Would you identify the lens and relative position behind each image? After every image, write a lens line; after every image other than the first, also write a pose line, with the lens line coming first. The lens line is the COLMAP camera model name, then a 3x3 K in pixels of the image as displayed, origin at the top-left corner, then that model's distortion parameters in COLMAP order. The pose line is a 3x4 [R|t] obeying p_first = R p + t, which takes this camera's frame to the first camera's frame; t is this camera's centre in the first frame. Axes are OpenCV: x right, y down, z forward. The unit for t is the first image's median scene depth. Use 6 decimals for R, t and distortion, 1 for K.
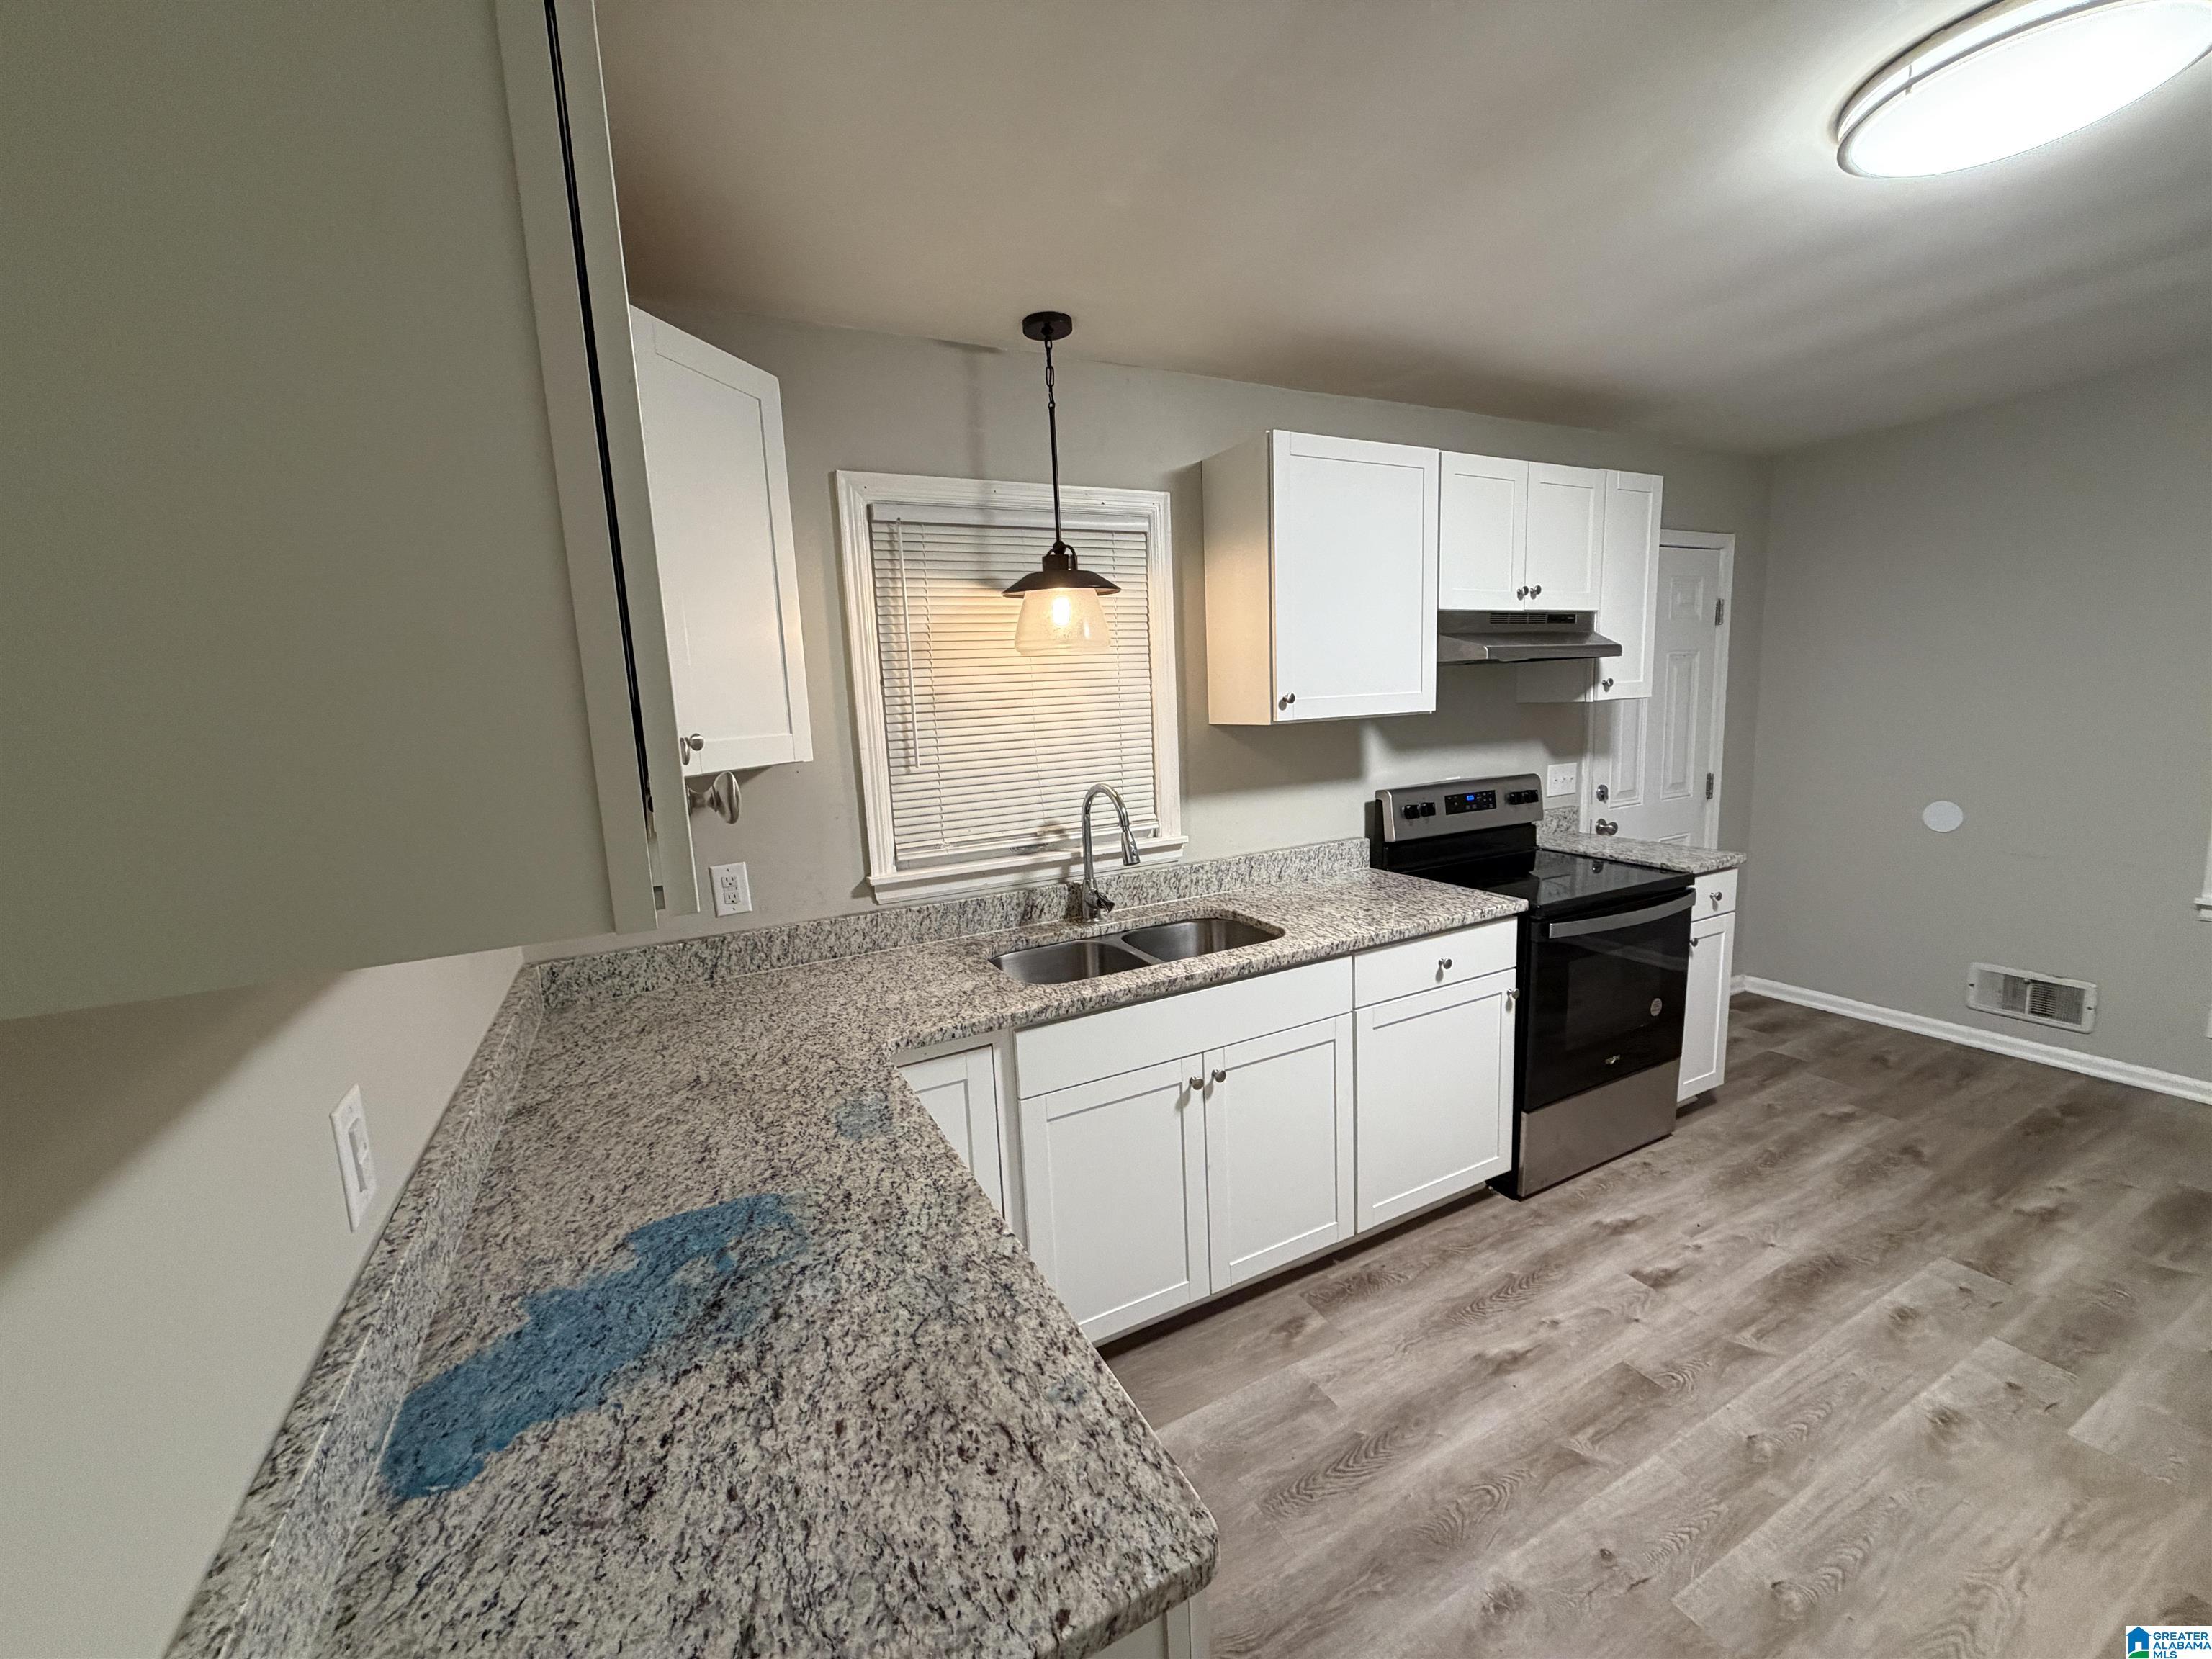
lens RADIAL K [[877.2, 0, 1100.0], [0, 877.2, 825.8], [0, 0, 1]] dist [-0.001626, 0.000362]
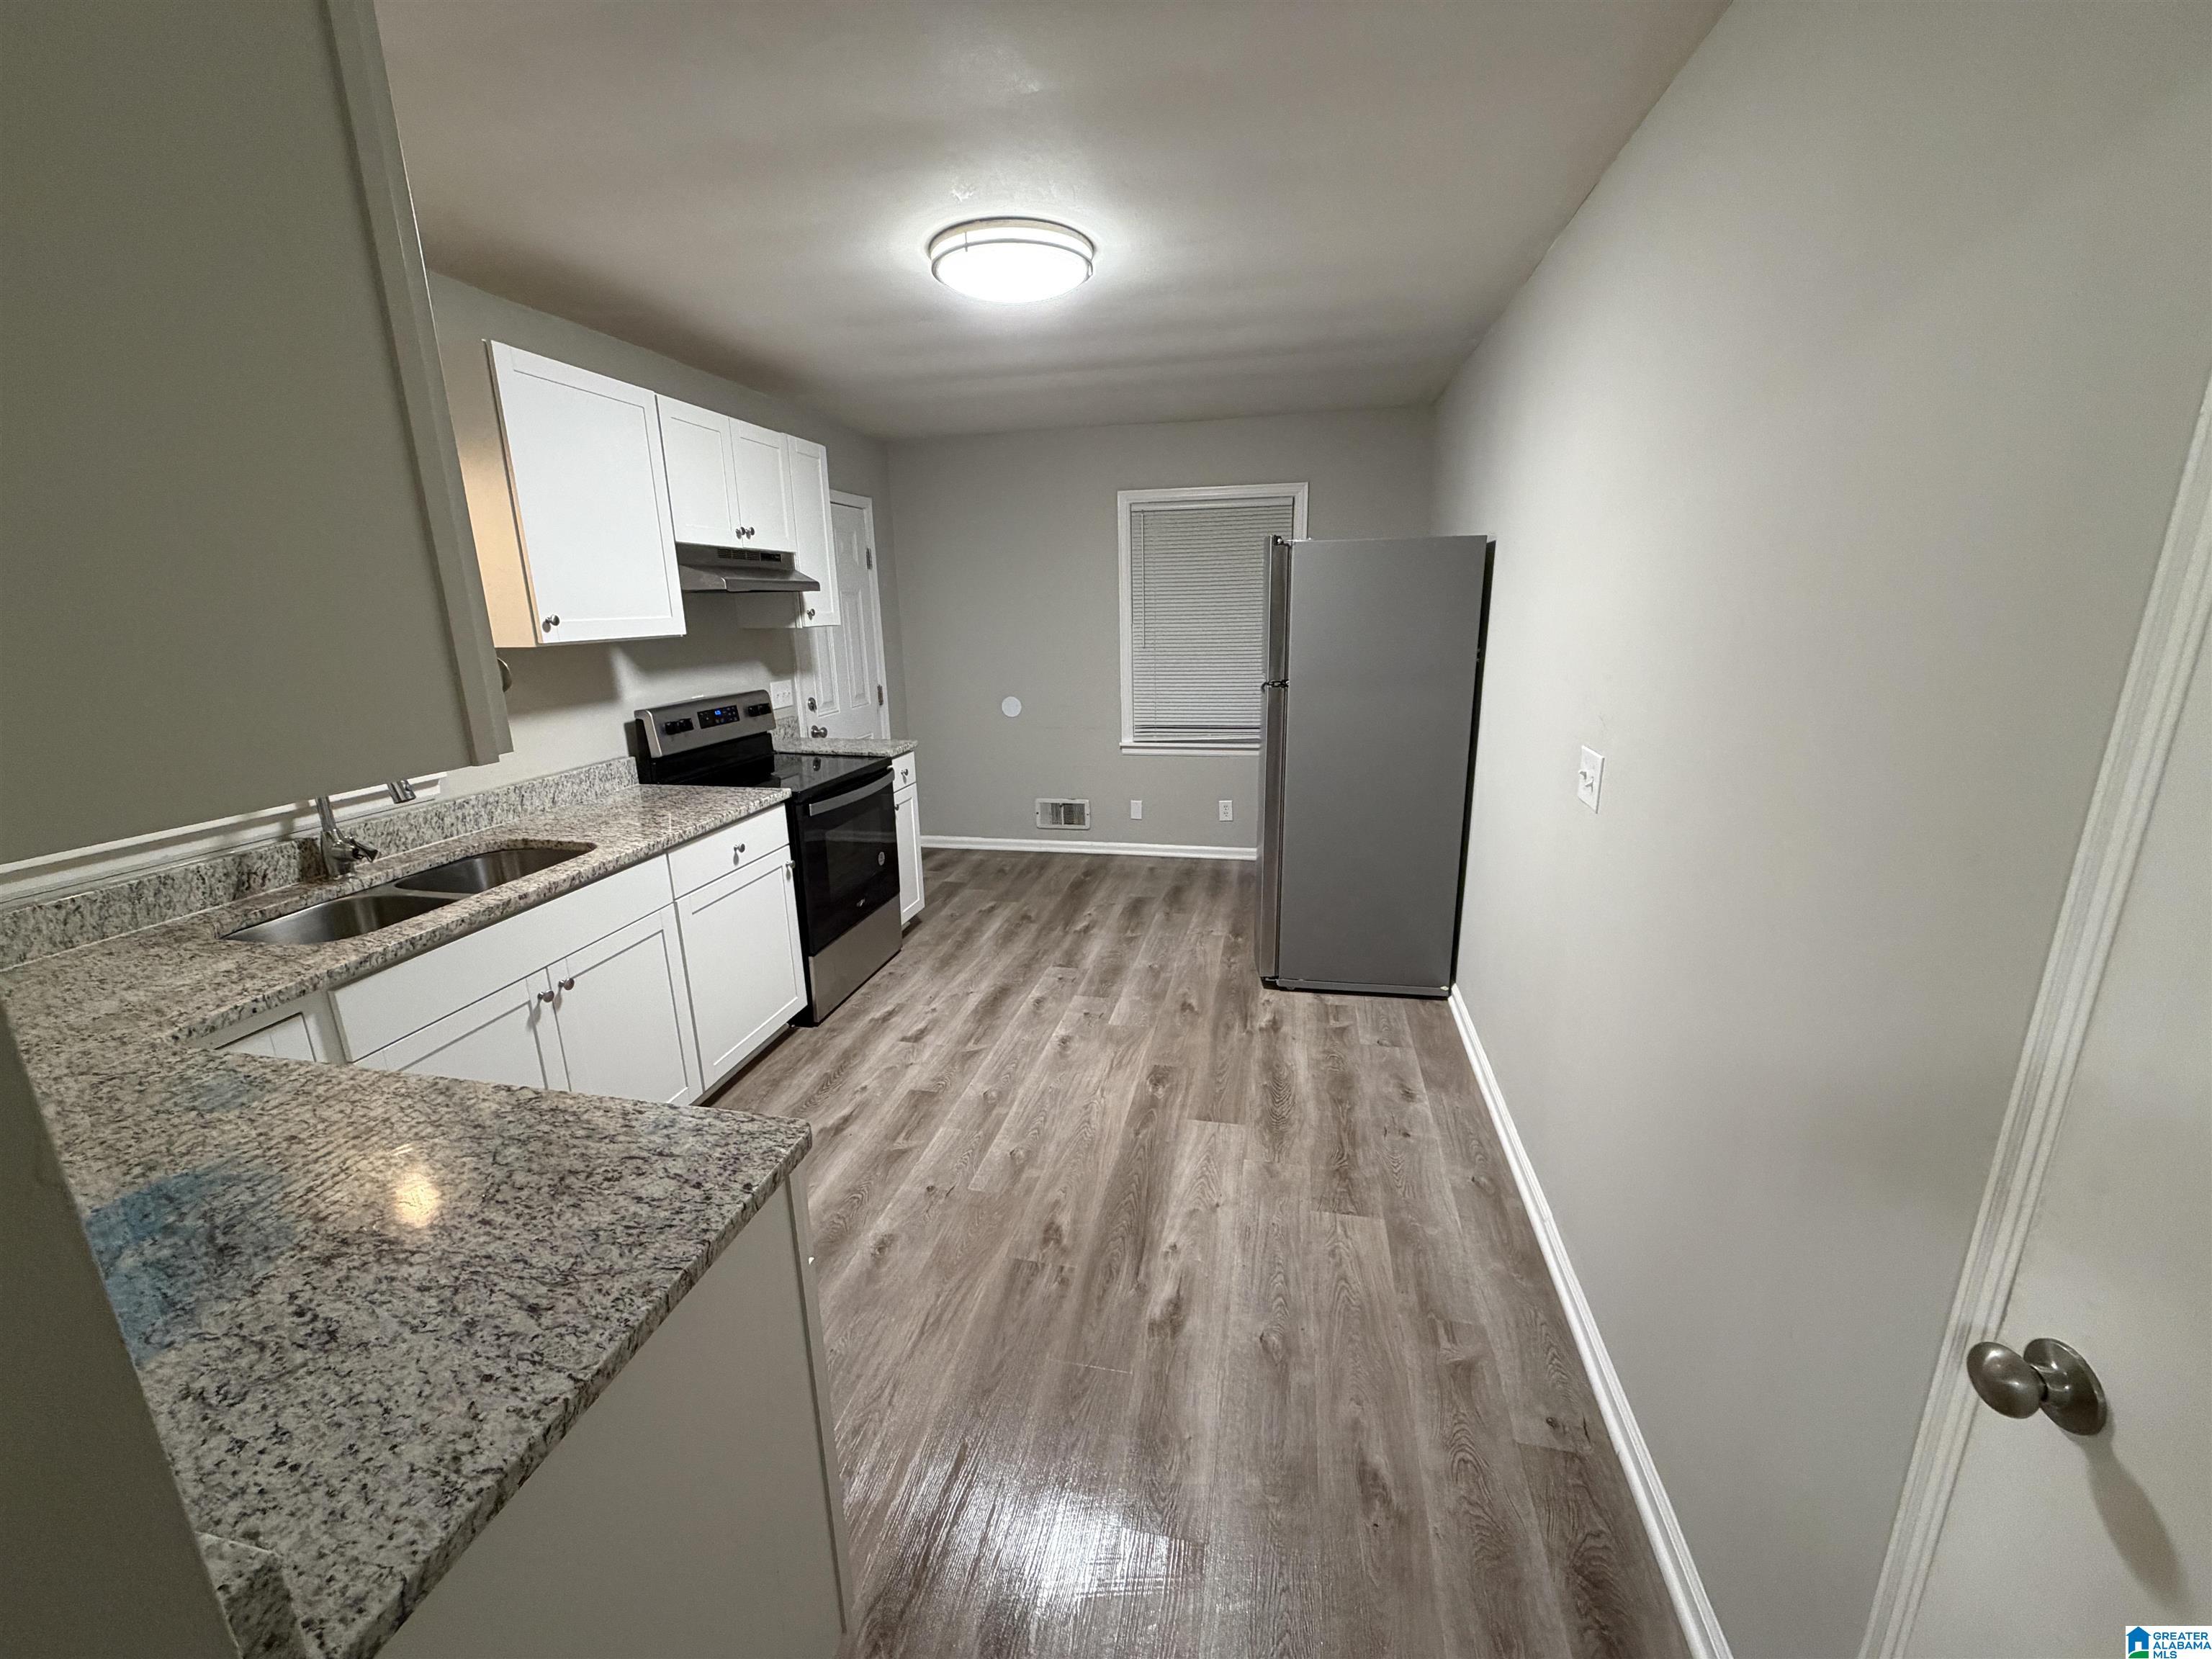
lens RADIAL K [[877.2, 0, 1107.1], [0, 877.2, 828.8], [0, 0, 1]] dist [-0.001626, 0.000362]
pose [[0.625780, -0.165228, 0.762299, -0.190701], [0.102883, 0.986252, 0.129312, 0.026543], [-0.773185, -0.002493, 0.634176, -0.138471]]
